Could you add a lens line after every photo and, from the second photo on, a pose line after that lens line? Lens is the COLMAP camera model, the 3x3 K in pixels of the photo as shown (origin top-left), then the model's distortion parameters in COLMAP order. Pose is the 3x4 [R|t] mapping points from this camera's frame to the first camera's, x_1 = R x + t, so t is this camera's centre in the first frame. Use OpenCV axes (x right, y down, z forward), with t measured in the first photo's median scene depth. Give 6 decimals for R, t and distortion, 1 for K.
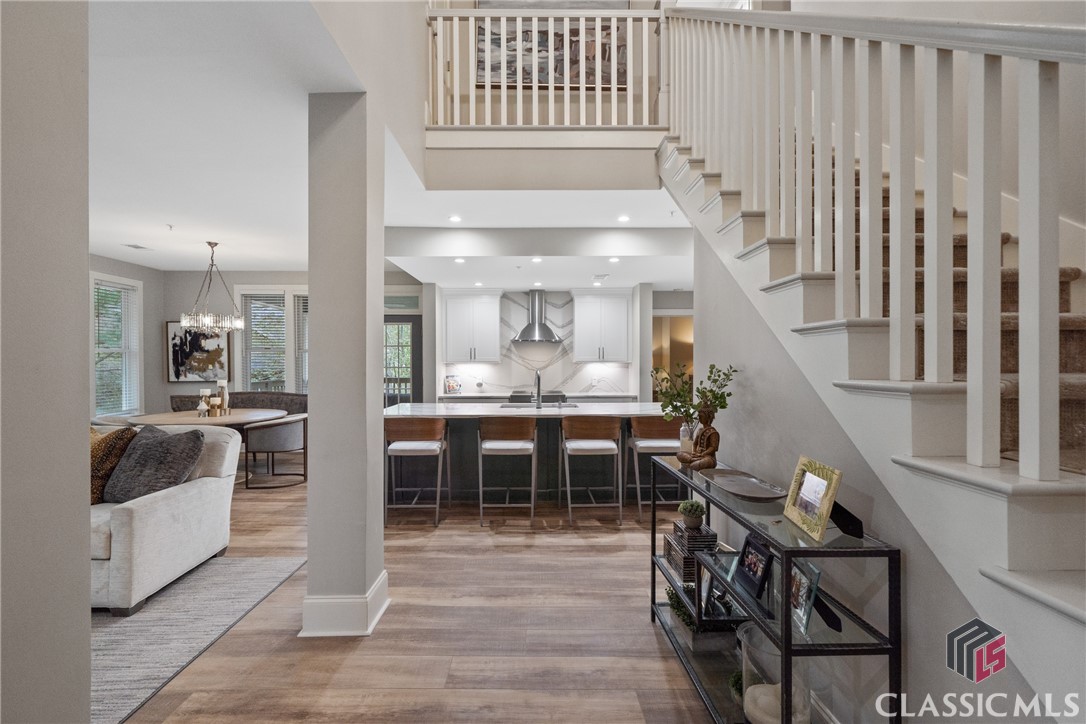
lens RADIAL K [[481.2, 0, 537.7], [0, 481.2, 362.5], [0, 0, 1]] dist [0.010860, 0.000189]
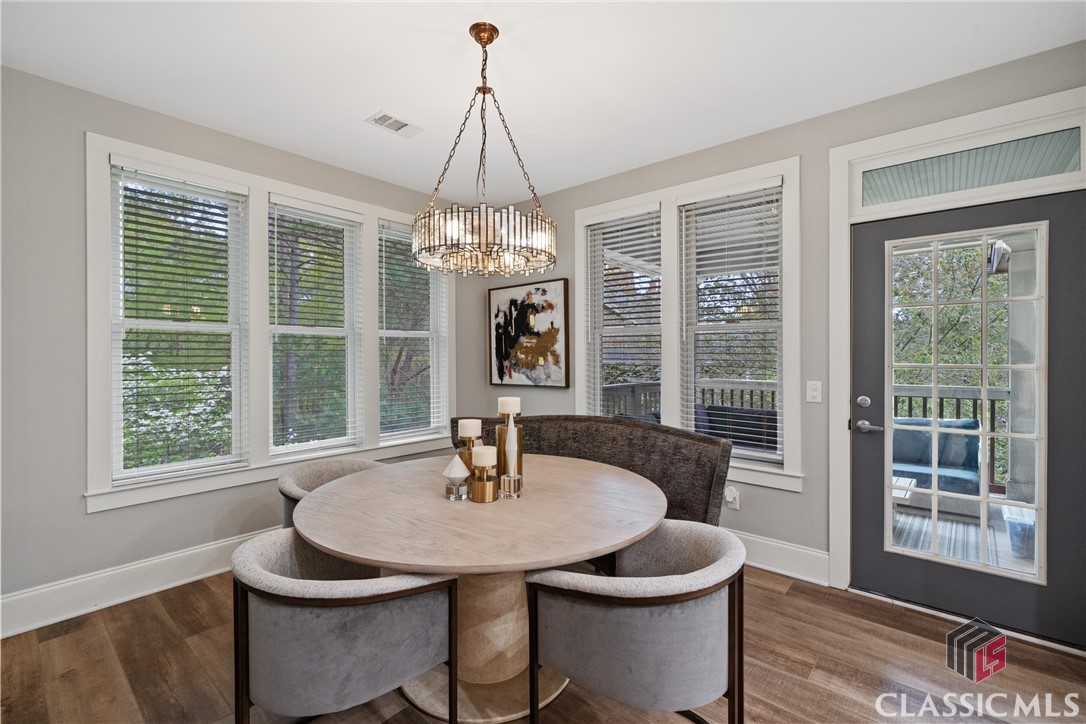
lens RADIAL K [[481.2, 0, 517.2], [0, 481.2, 360.7], [0, 0, 1]] dist [0.010860, 0.000189]
pose [[0.717523, 0.008724, -0.696480, -0.300052], [-0.001707, 0.999941, 0.010767, 0.002358], [0.696533, -0.006537, 0.717495, 0.572489]]
